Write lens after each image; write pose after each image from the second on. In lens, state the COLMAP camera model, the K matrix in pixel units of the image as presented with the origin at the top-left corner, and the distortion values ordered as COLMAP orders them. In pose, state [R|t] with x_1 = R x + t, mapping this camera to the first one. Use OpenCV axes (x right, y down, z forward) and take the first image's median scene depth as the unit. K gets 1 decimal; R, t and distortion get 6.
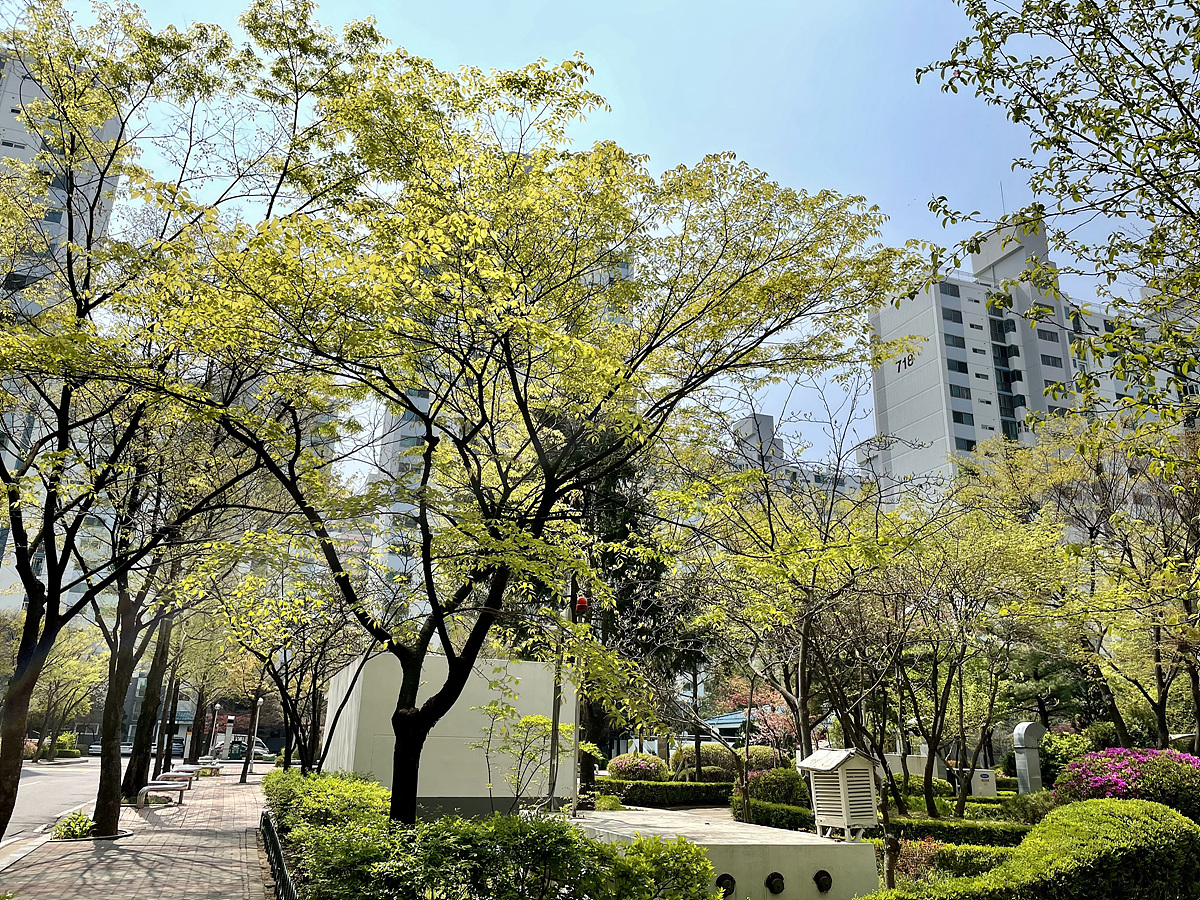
lens RADIAL K [[944.5, 0, 600.0], [0, 944.5, 450.0], [0, 0, 1]] dist [0.176671, -0.243534]
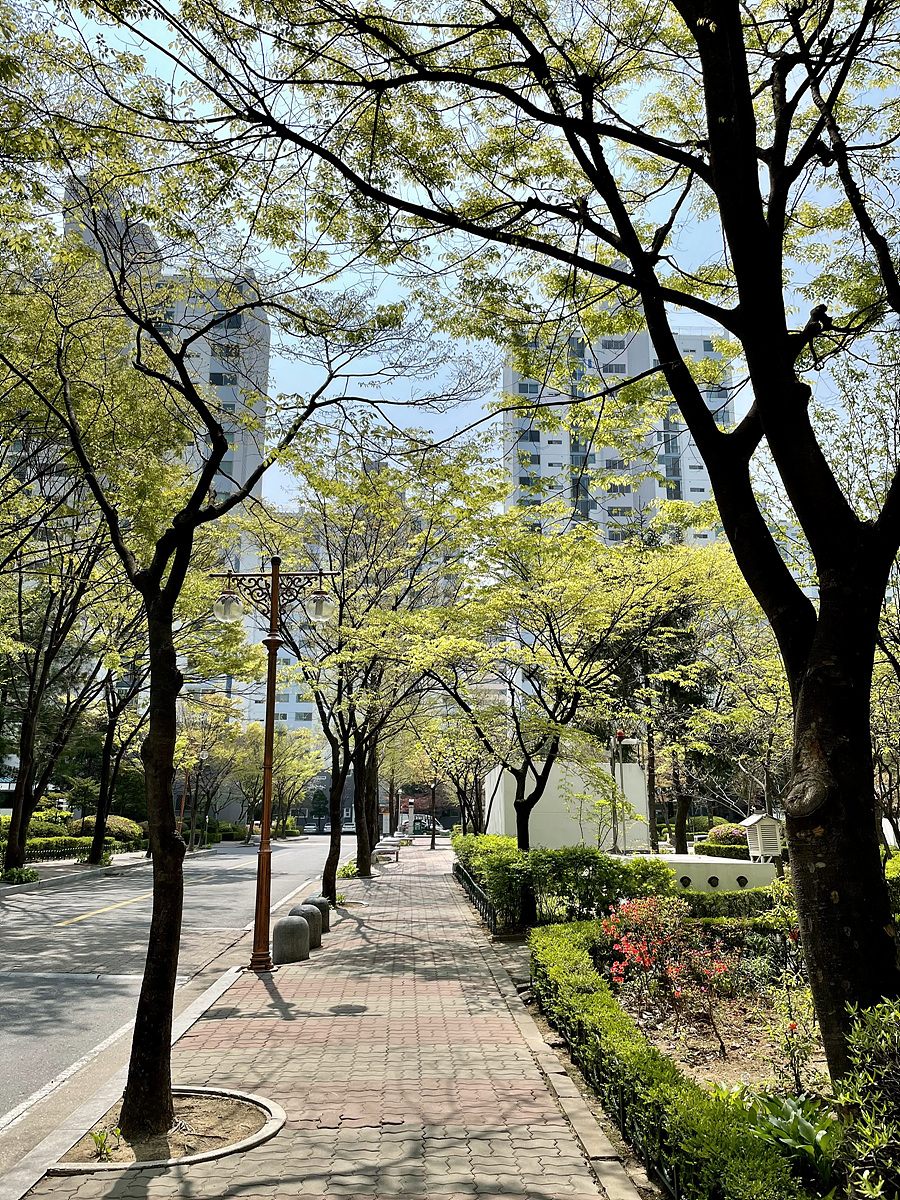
lens RADIAL K [[944.5, 0, 450.0], [0, 944.5, 600.0], [0, 0, 1]] dist [0.176671, -0.243534]
pose [[0.953308, -0.092790, -0.287392, 0.128976], [0.112446, 0.992263, 0.052624, -0.129150], [0.280286, -0.082483, 0.956366, -0.442942]]
